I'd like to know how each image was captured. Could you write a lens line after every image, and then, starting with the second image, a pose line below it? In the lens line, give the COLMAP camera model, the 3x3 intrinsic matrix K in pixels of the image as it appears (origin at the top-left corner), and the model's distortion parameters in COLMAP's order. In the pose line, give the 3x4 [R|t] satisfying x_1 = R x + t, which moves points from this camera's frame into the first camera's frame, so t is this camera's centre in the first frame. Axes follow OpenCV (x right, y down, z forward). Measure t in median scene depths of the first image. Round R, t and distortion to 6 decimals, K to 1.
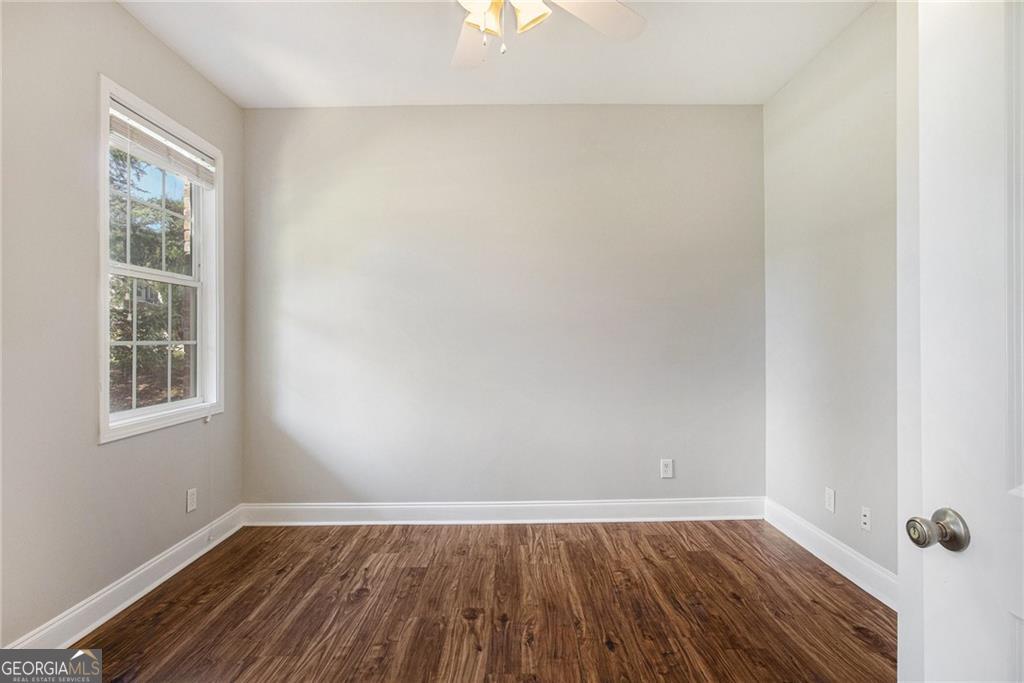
lens RADIAL K [[520.2, 0, 508.8], [0, 520.2, 339.4], [0, 0, 1]] dist [-0.015650, 0.009933]
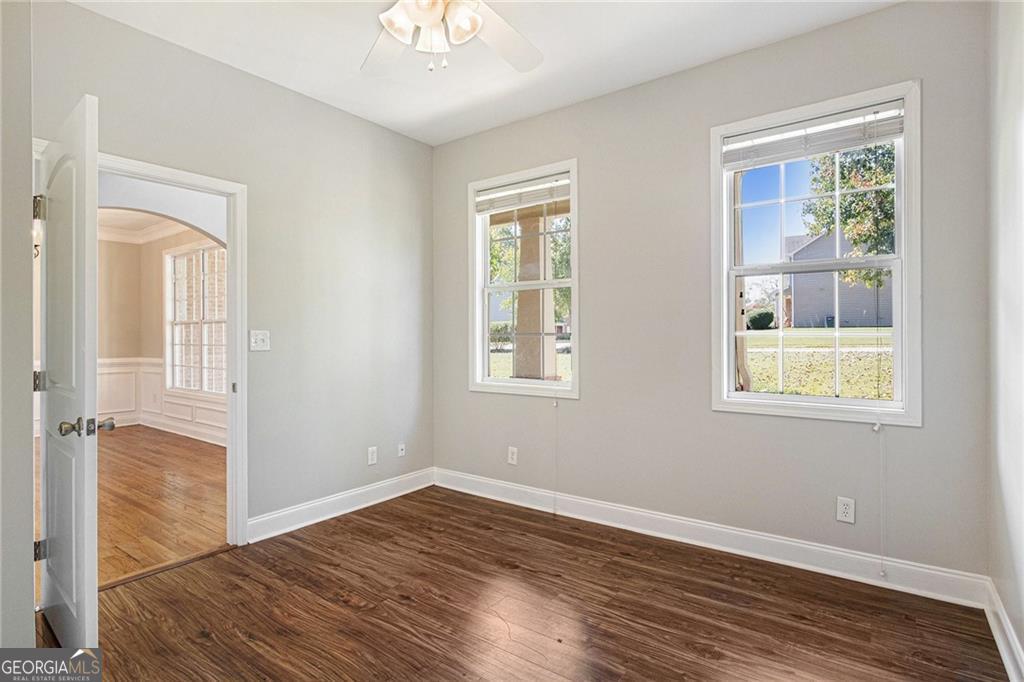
lens RADIAL K [[520.2, 0, 472.0], [0, 520.2, 337.7], [0, 0, 1]] dist [-0.015650, 0.009933]
pose [[-0.617545, 0.025883, -0.786110, 0.562453], [0.021805, 0.999638, 0.015784, -0.019409], [0.786233, -0.007394, -0.617885, 1.212699]]
